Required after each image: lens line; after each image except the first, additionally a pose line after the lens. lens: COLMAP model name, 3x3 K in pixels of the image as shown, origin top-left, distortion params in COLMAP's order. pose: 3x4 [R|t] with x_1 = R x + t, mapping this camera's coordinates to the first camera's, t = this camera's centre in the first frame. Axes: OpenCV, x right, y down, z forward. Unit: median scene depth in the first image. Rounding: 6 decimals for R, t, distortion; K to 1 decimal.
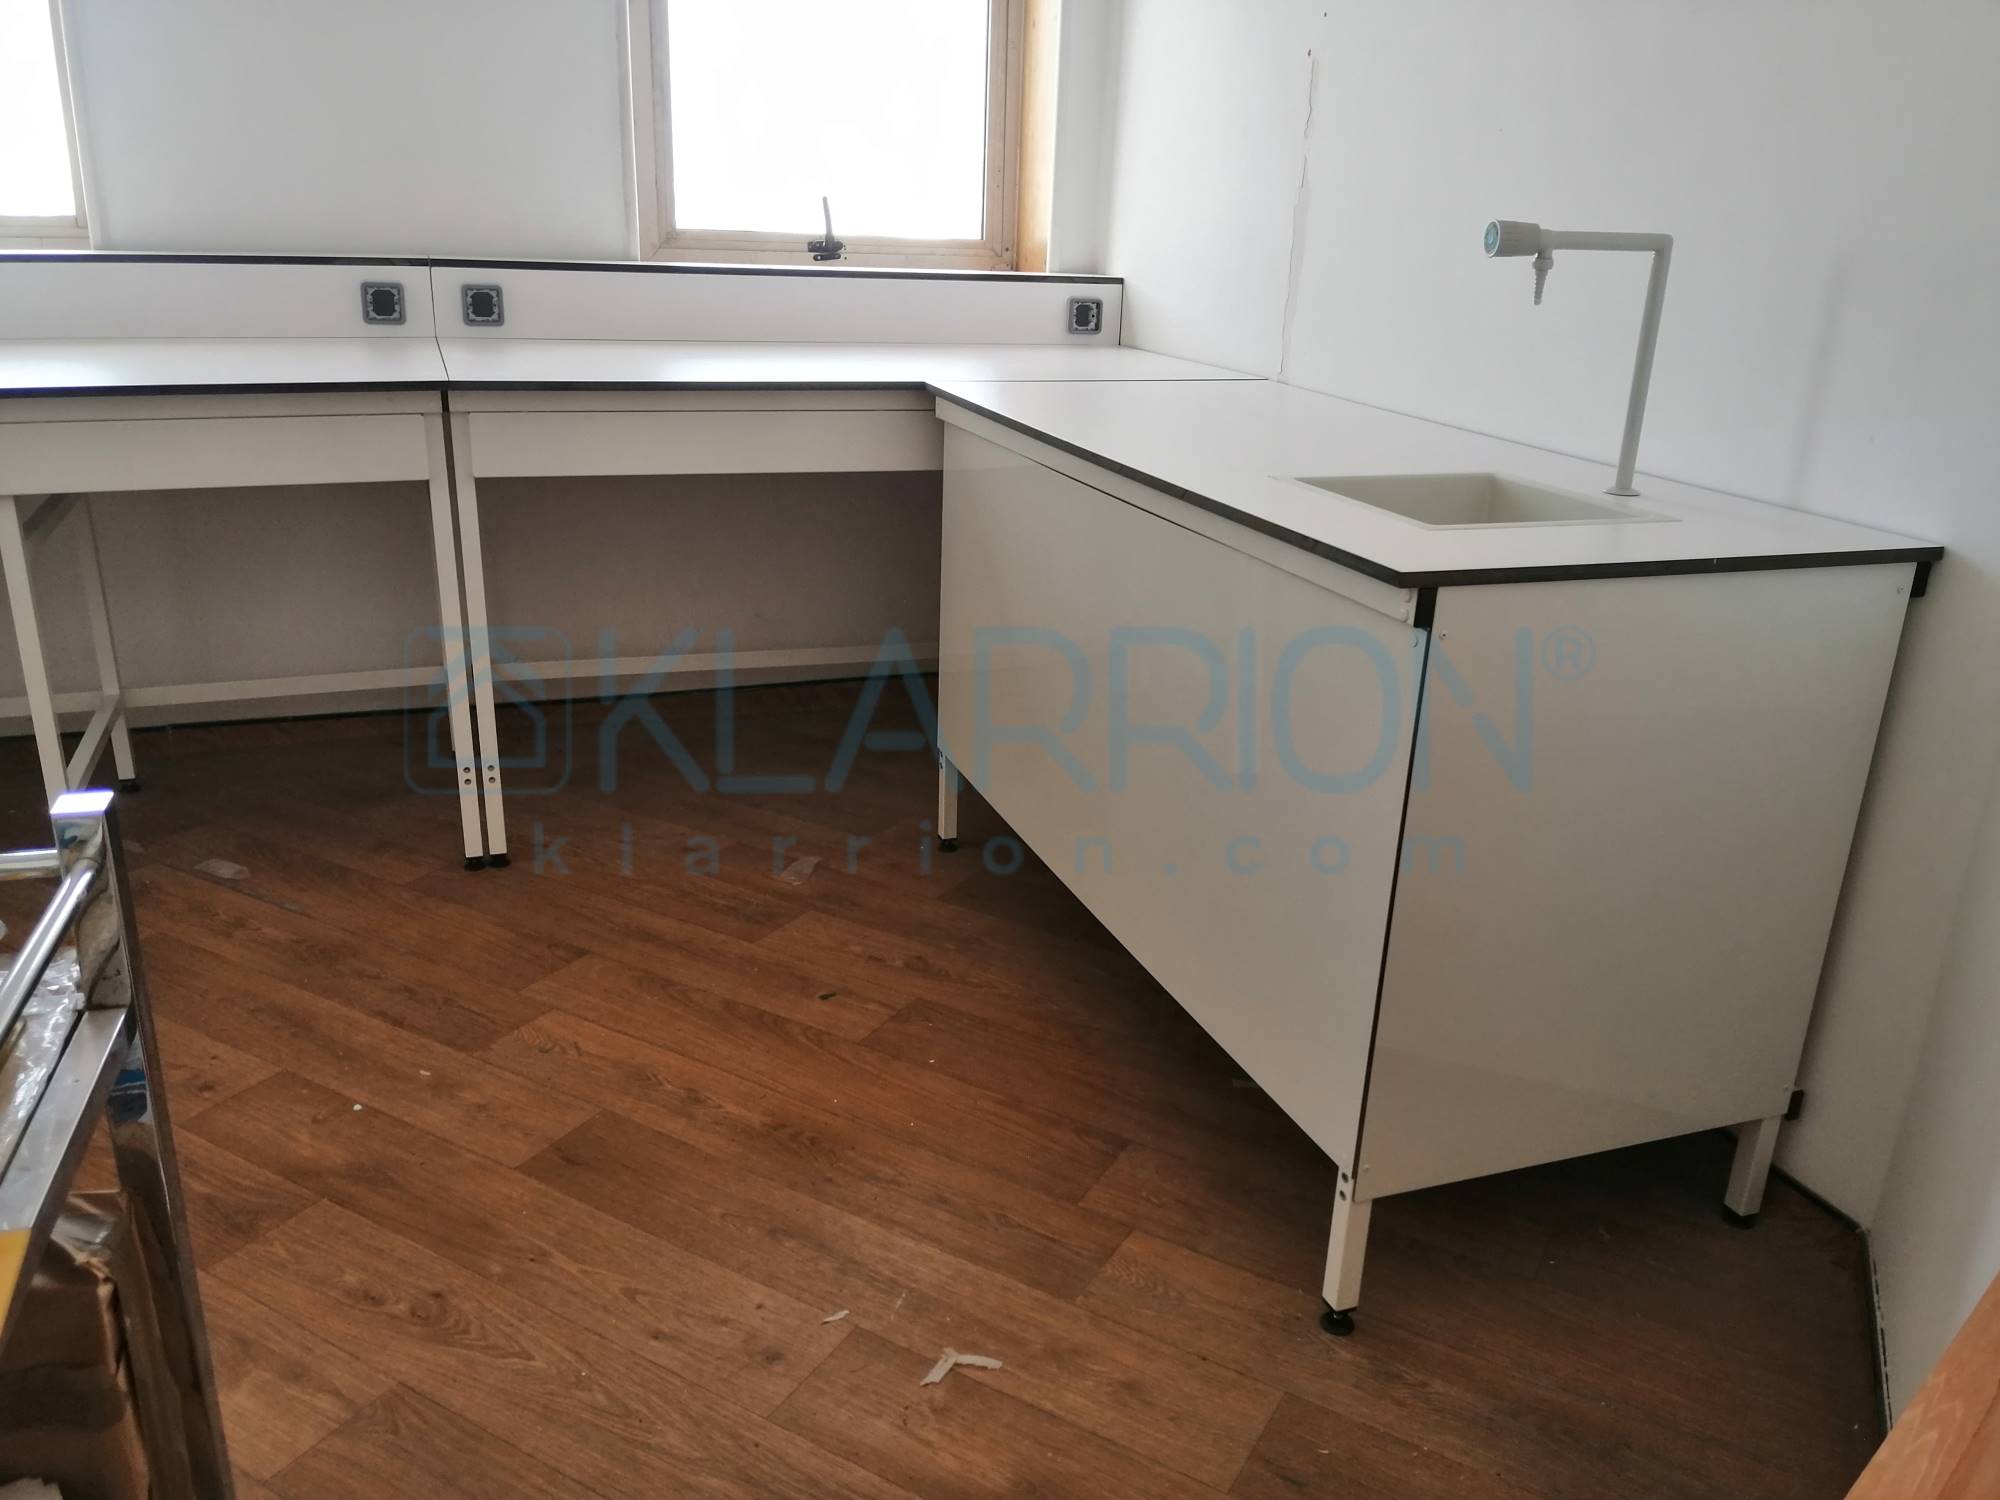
lens RADIAL K [[1574.3, 0, 1005.5], [0, 1574.3, 760.2], [0, 0, 1]] dist [0.013415, -0.002618]
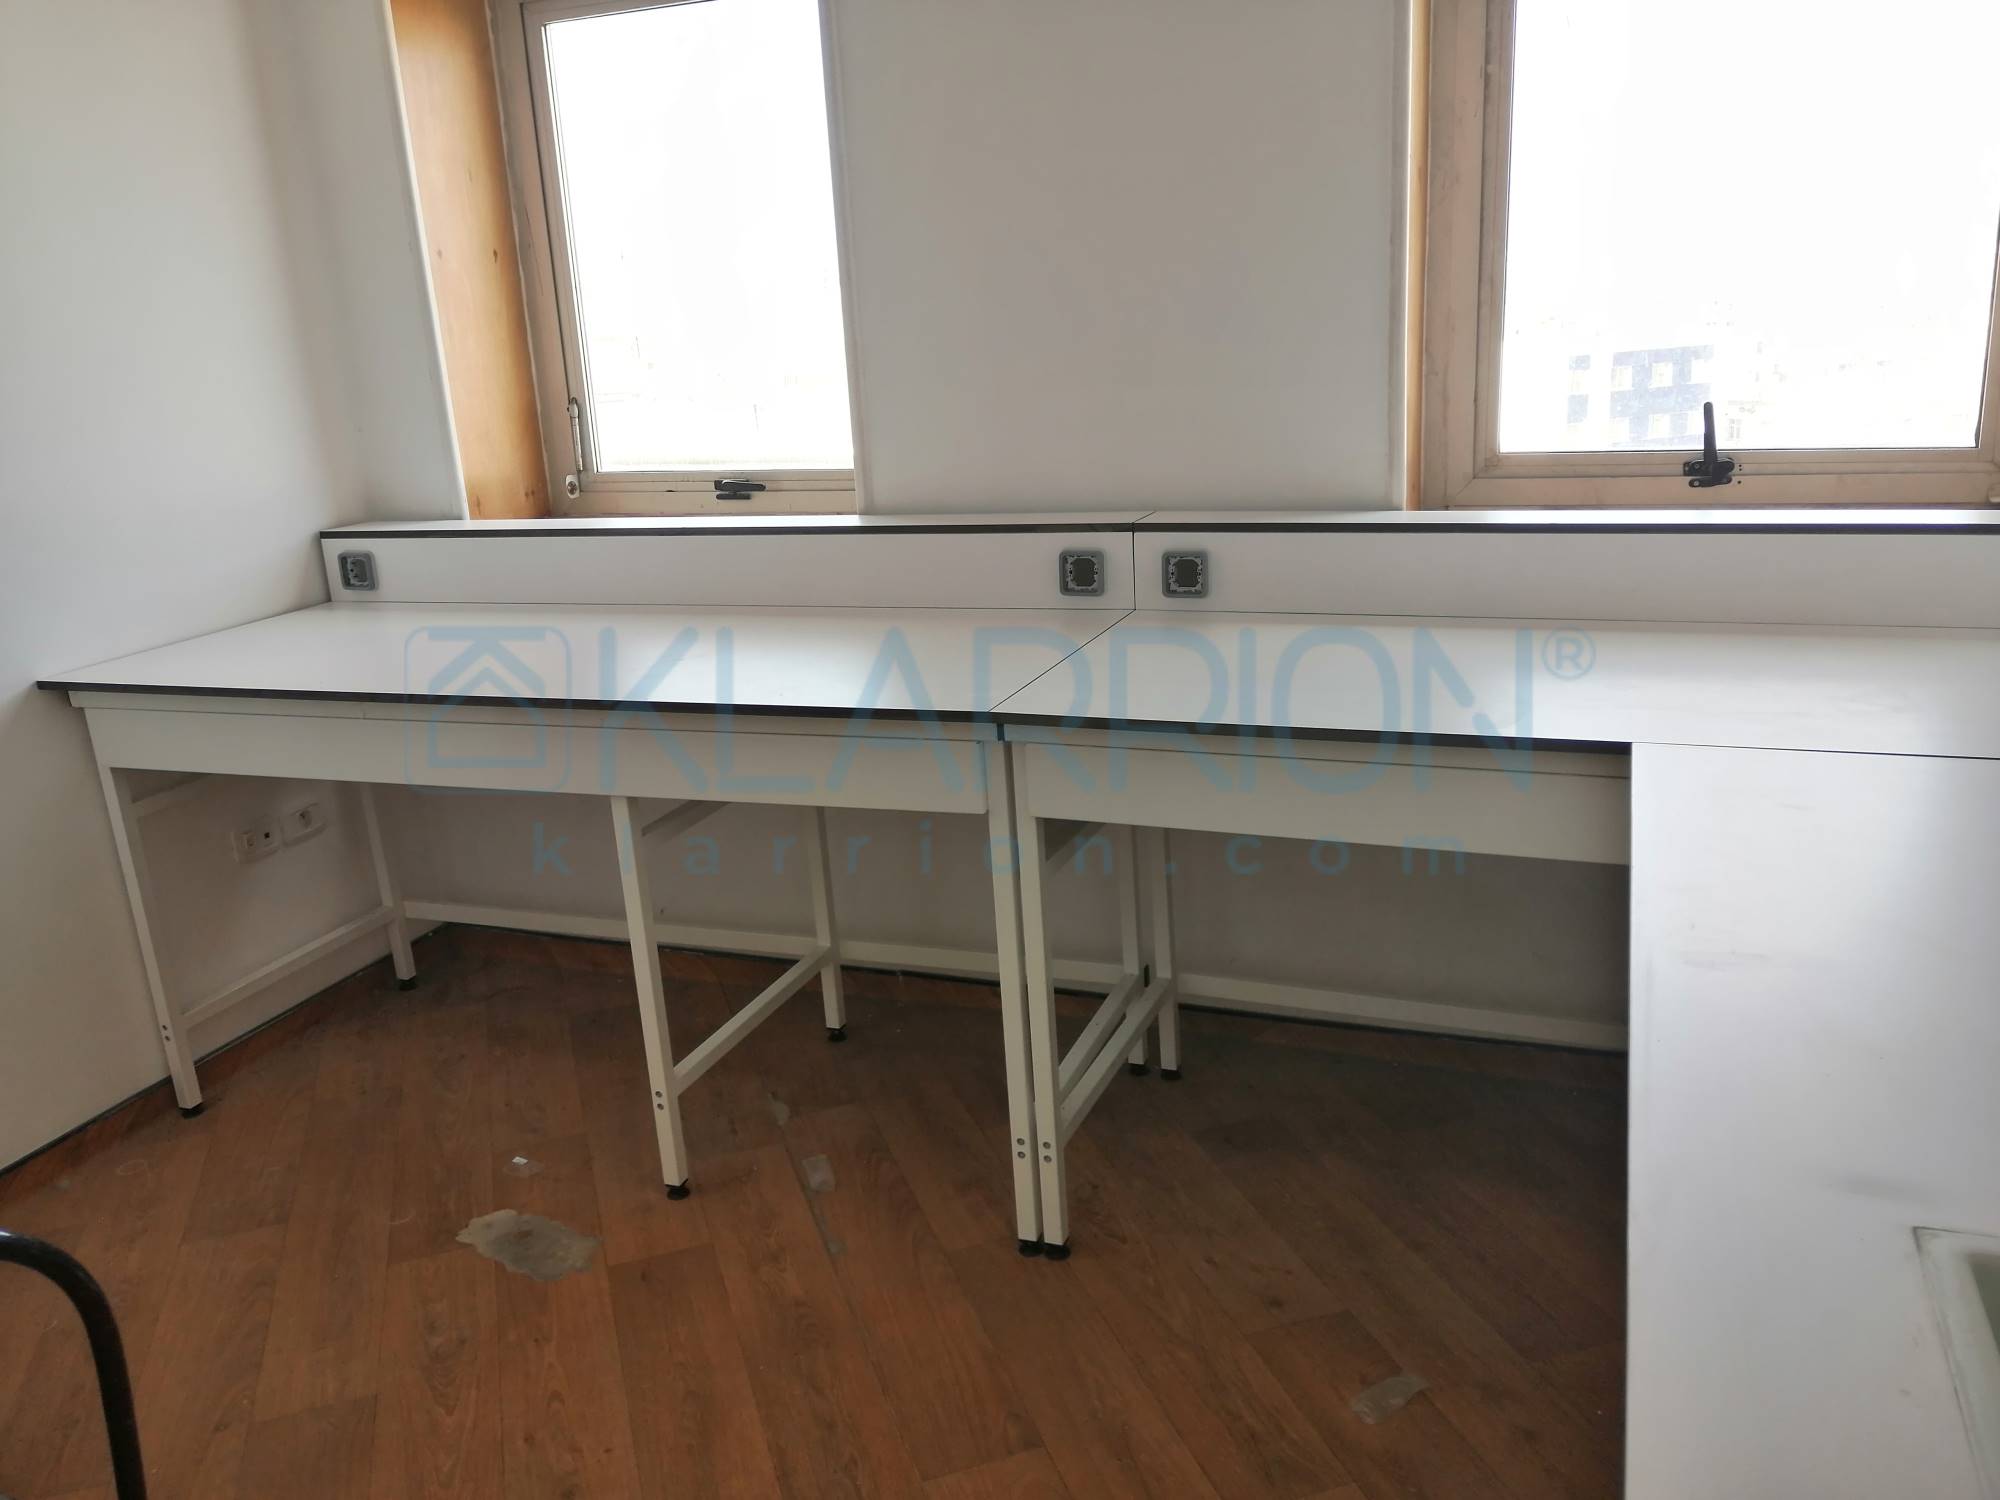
lens RADIAL K [[1563.0, 0, 994.3], [0, 1563.0, 768.3], [0, 0, 1]] dist [0.009313, -0.003378]
pose [[0.743054, 0.112677, -0.659678, 0.210127], [-0.146497, 0.989203, 0.003949, -0.229457], [0.653001, 0.093707, 0.751538, 0.411114]]
